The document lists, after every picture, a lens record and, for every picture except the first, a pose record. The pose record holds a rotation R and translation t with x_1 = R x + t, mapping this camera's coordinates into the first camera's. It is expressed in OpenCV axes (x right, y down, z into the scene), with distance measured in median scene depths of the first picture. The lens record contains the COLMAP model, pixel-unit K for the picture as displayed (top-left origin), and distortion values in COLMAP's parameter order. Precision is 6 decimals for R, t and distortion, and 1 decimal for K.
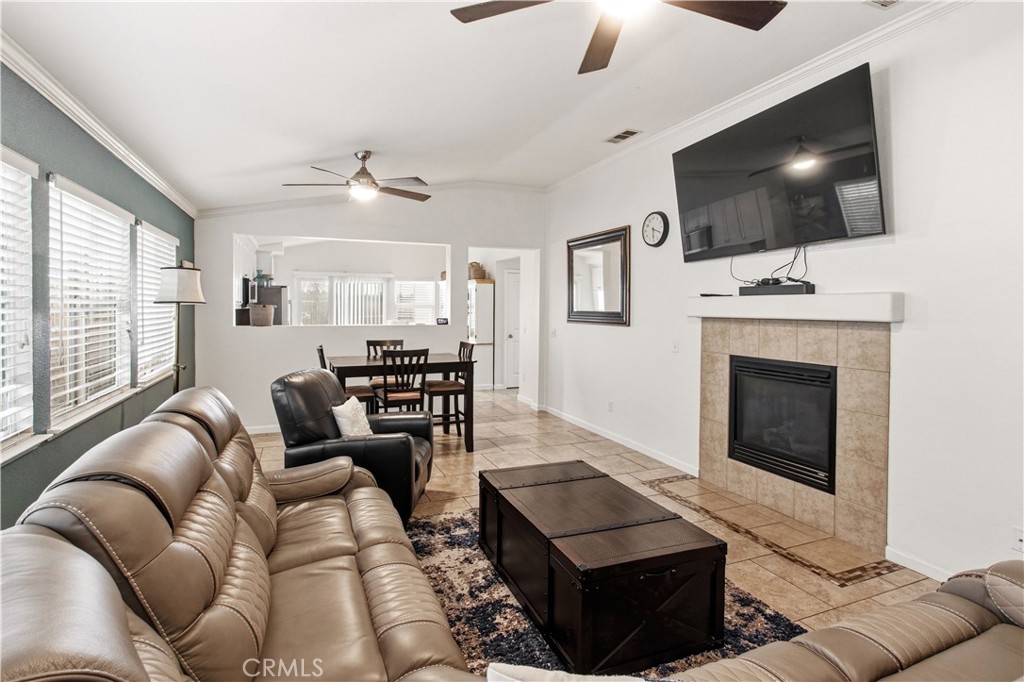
lens RADIAL K [[493.1, 0, 515.1], [0, 493.1, 312.3], [0, 0, 1]] dist [0.002924, -0.001303]
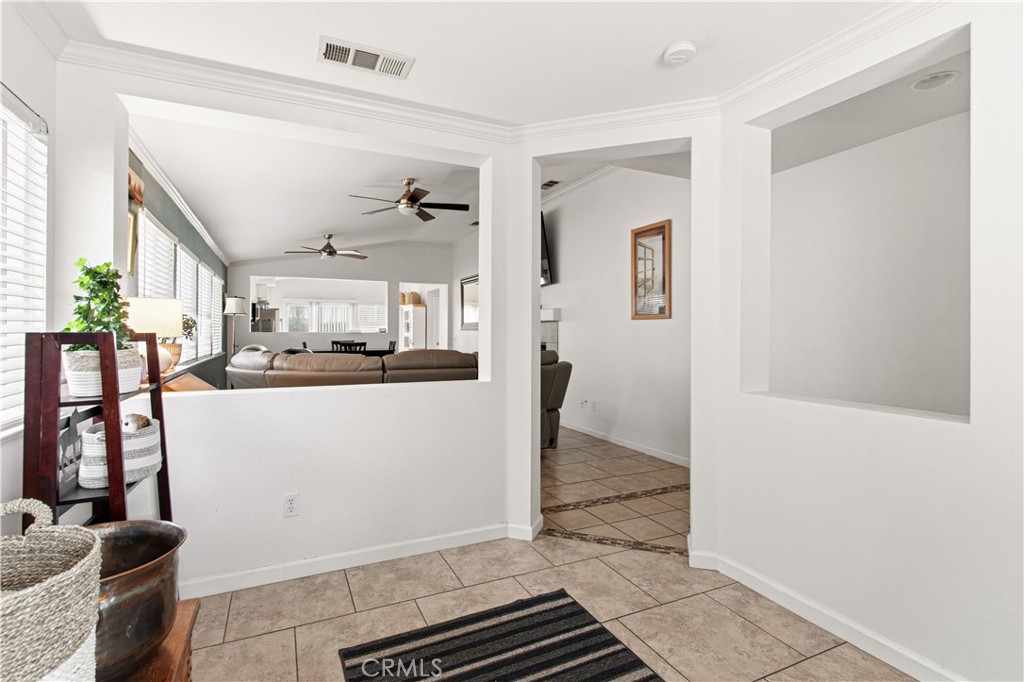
lens RADIAL K [[493.1, 0, 510.8], [0, 493.1, 333.5], [0, 0, 1]] dist [0.002924, -0.001303]
pose [[0.999540, -0.001329, 0.030312, 0.231583], [0.001681, 0.999932, -0.011575, 0.051384], [-0.030295, 0.011621, 0.999473, -0.628464]]
